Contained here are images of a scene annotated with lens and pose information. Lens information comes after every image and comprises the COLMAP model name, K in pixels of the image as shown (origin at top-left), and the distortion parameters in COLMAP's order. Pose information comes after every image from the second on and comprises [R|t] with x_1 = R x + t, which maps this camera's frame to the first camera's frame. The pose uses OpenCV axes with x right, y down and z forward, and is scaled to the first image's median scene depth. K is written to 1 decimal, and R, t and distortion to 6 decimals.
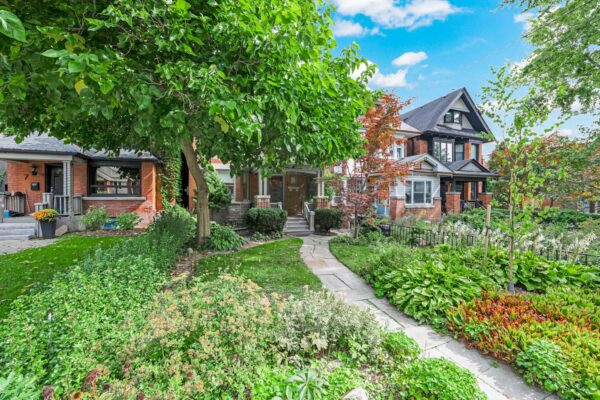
lens RADIAL K [[252.2, 0, 296.5], [0, 252.2, 199.5], [0, 0, 1]] dist [-0.003347, -0.000132]
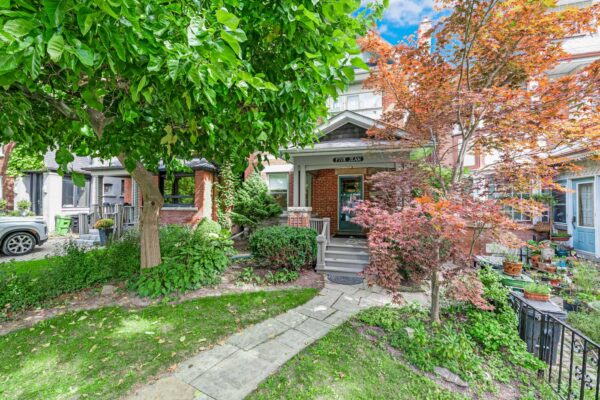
lens RADIAL K [[247.0, 0, 300.0], [0, 247.0, 200.0], [0, 0, 1]] dist [-0.001843, -0.000156]
pose [[0.801200, -0.007530, -0.598350, 0.240971], [-0.006563, 0.999750, -0.021369, -0.019042], [0.598361, 0.021048, 0.800950, 0.453446]]
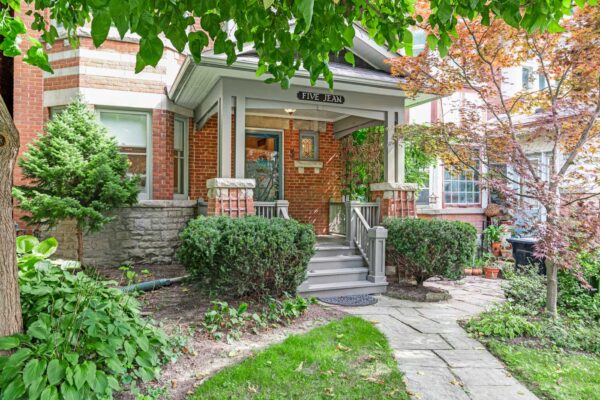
lens RADIAL K [[456.6, 0, 295.5], [0, 456.6, 200.5], [0, 0, 1]] dist [0.007516, 0.000513]
pose [[0.998997, 0.000640, 0.044778, -0.073052], [-0.000123, 0.999934, -0.011531, 0.018023], [-0.044782, 0.011514, 0.998930, 0.374706]]
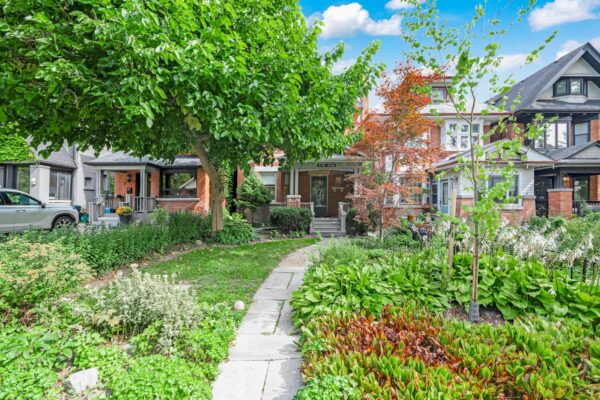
lens RADIAL K [[252.2, 0, 296.5], [0, 252.2, 199.5], [0, 0, 1]] dist [-0.003347, -0.000132]
pose [[0.931999, -0.009571, -0.362335, 0.223433], [0.000507, 0.999685, -0.025102, 0.024582], [0.362461, 0.023212, 0.931710, 0.069000]]
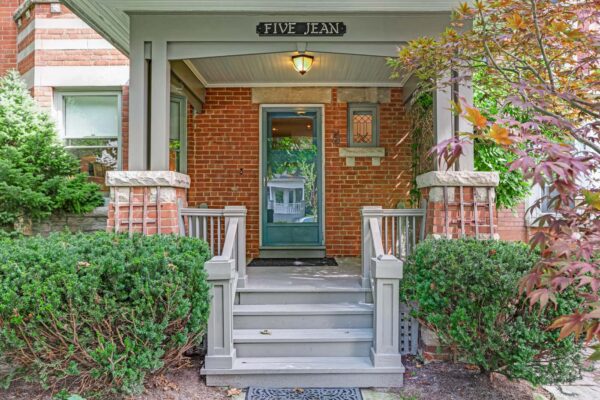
lens RADIAL K [[459.0, 0, 306.6], [0, 459.0, 198.2], [0, 0, 1]] dist [0.000345, 0.002952]
pose [[0.940891, -0.012320, -0.338485, 0.110637], [0.001885, 0.999513, -0.031139, 0.016272], [0.338704, 0.028660, 0.940456, 0.647788]]
